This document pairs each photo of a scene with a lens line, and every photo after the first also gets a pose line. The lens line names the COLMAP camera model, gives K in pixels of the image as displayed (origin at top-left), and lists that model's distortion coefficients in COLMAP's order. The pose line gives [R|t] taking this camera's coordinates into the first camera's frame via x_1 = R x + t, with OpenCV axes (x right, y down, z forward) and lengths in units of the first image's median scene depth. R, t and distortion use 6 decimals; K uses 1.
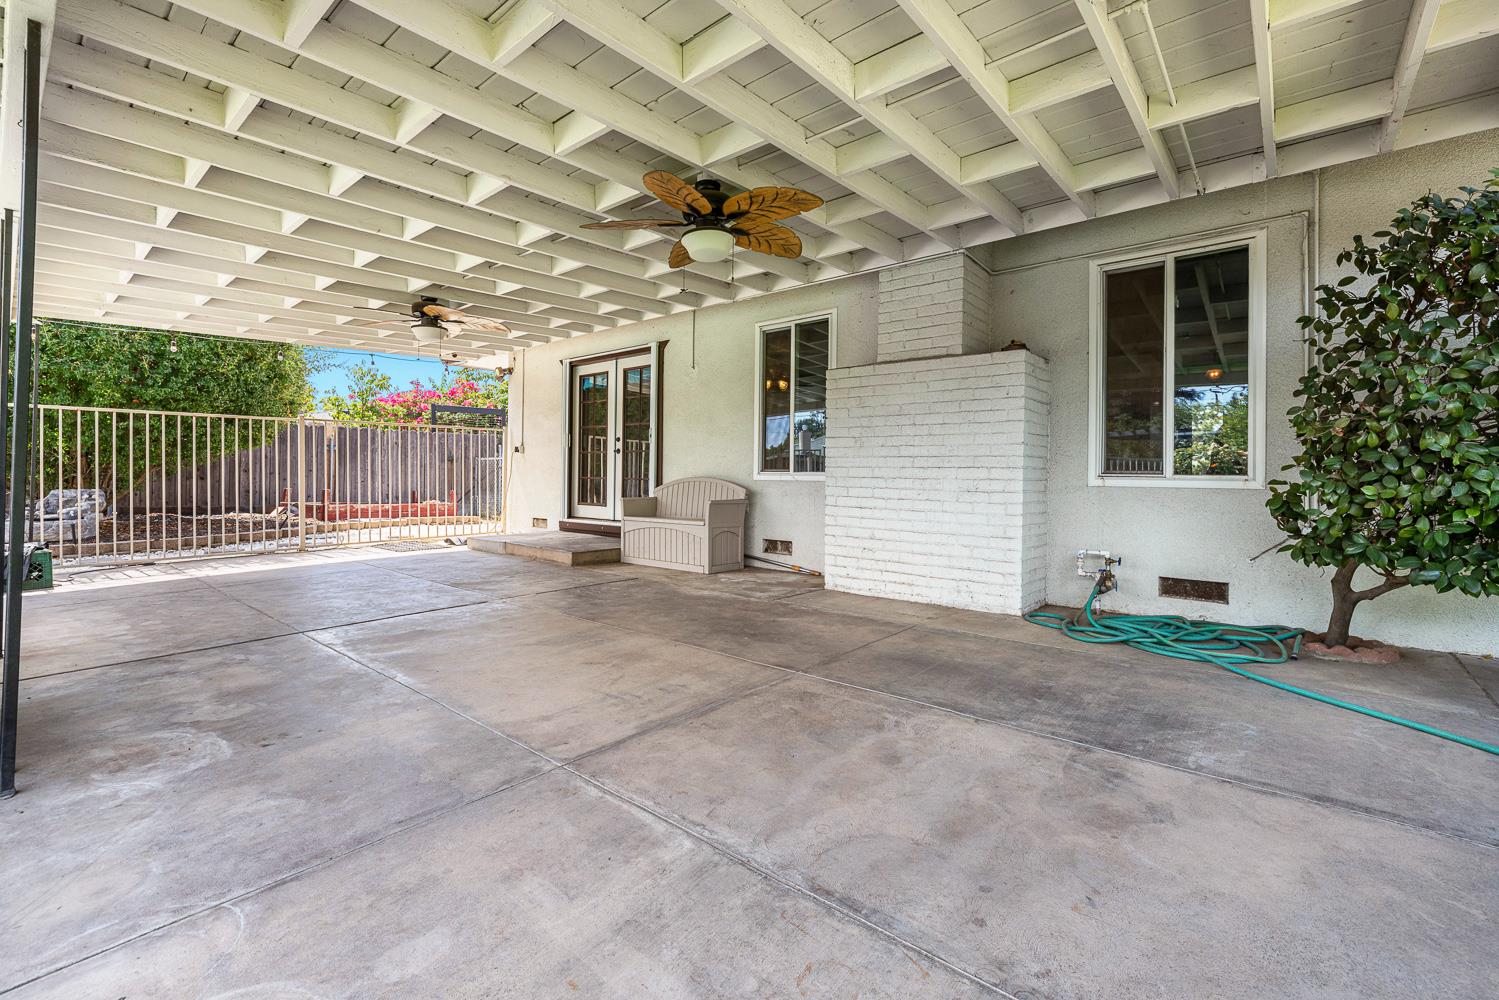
lens RADIAL K [[618.0, 0, 748.7], [0, 618.0, 477.7], [0, 0, 1]] dist [-0.001259, -0.000119]
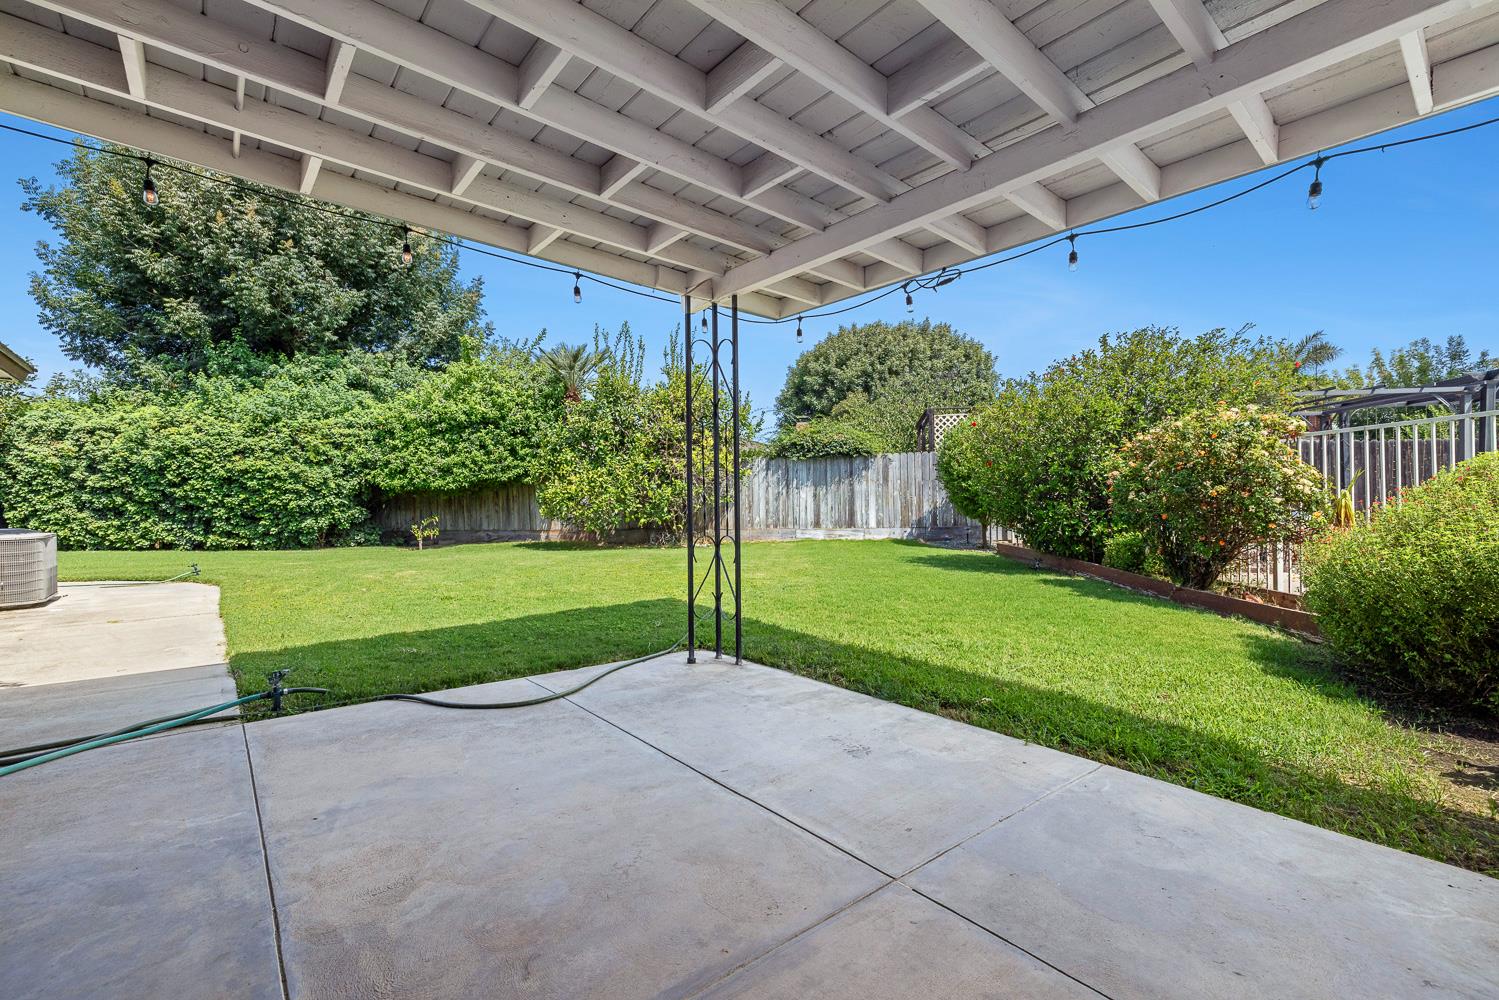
lens RADIAL K [[647.6, 0, 749.8], [0, 647.6, 495.2], [0, 0, 1]] dist [0.001100, 0.000167]
pose [[-0.984032, -0.002597, 0.177974, -0.075050], [-0.003807, 0.999972, -0.006457, -0.010523], [-0.177952, -0.007032, -0.984014, 0.534700]]
